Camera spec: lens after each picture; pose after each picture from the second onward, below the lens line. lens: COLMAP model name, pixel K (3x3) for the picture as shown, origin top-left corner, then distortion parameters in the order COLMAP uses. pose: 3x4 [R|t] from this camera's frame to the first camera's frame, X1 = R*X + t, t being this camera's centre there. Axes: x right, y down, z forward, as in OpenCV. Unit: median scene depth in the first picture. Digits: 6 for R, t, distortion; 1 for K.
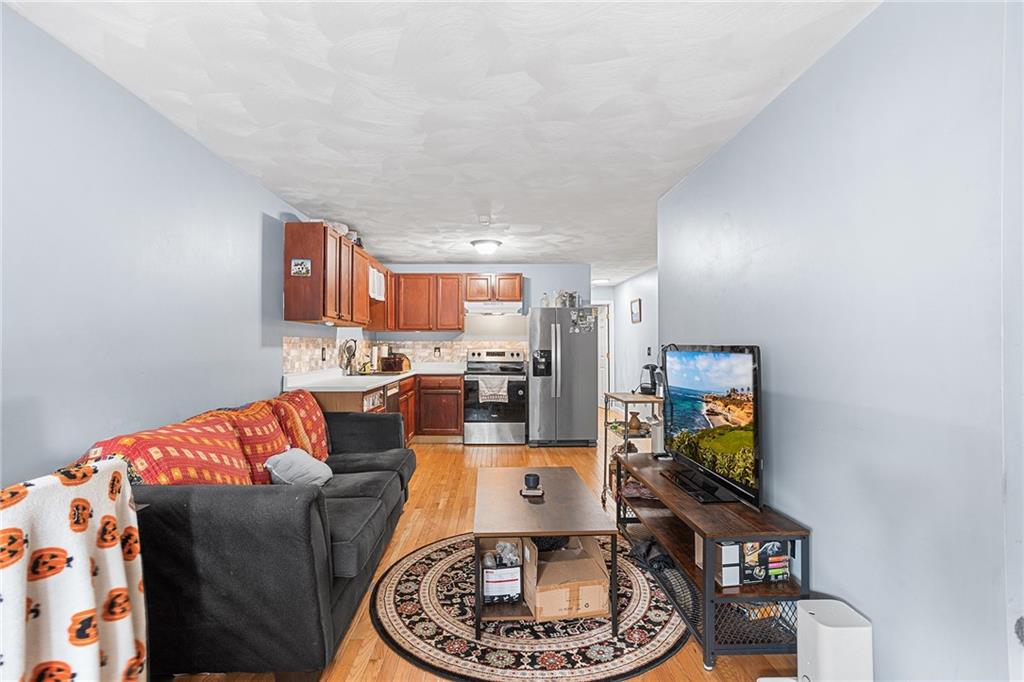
lens RADIAL K [[498.1, 0, 512.0], [0, 498.1, 341.0], [0, 0, 1]] dist [-0.059310, 0.036786]
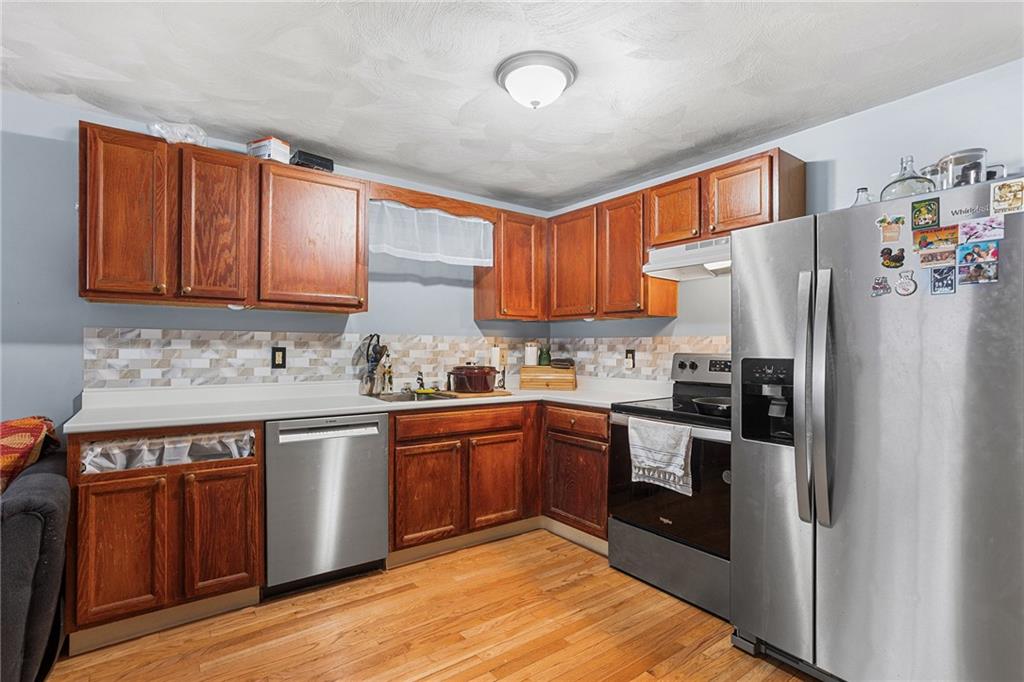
lens RADIAL K [[508.7, 0, 496.2], [0, 508.7, 351.4], [0, 0, 1]] dist [-0.062051, 0.039323]
pose [[0.567261, 0.007522, -0.823504, 0.380986], [0.003296, 0.999930, 0.011404, 0.016364], [0.823532, -0.009183, 0.567196, 1.153984]]
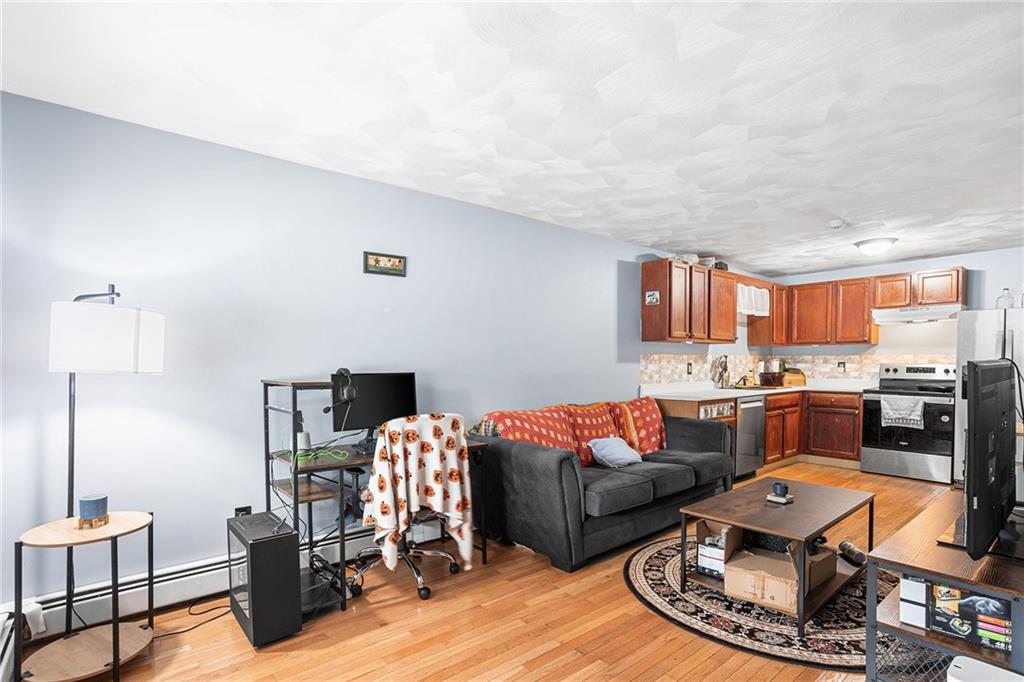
lens RADIAL K [[512.3, 0, 513.0], [0, 512.3, 385.6], [0, 0, 1]] dist [-0.001945, 0.001392]
pose [[0.628055, 0.034603, -0.777399, 0.383781], [0.012356, 0.998441, 0.054425, -0.004943], [0.778071, -0.043787, 0.626648, -0.089950]]
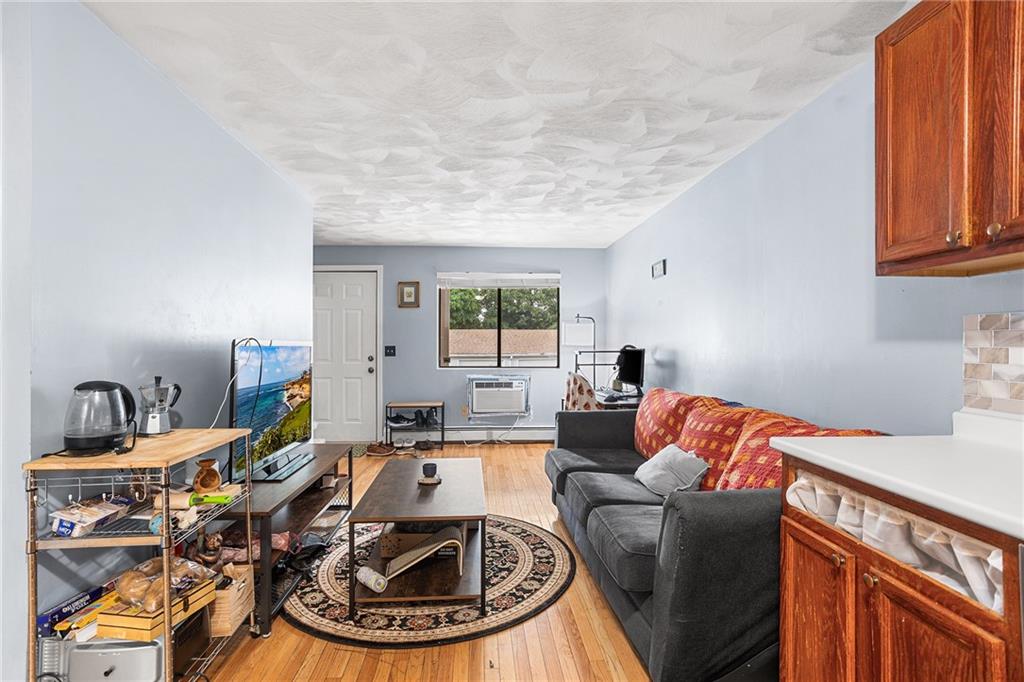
lens RADIAL K [[498.1, 0, 512.0], [0, 498.1, 341.0], [0, 0, 1]] dist [-0.059310, 0.036786]
pose [[-0.999350, 0.001486, -0.036008, -0.069806], [0.002165, 0.999821, -0.018813, 0.020427], [0.035974, -0.018878, -0.999174, 1.506453]]
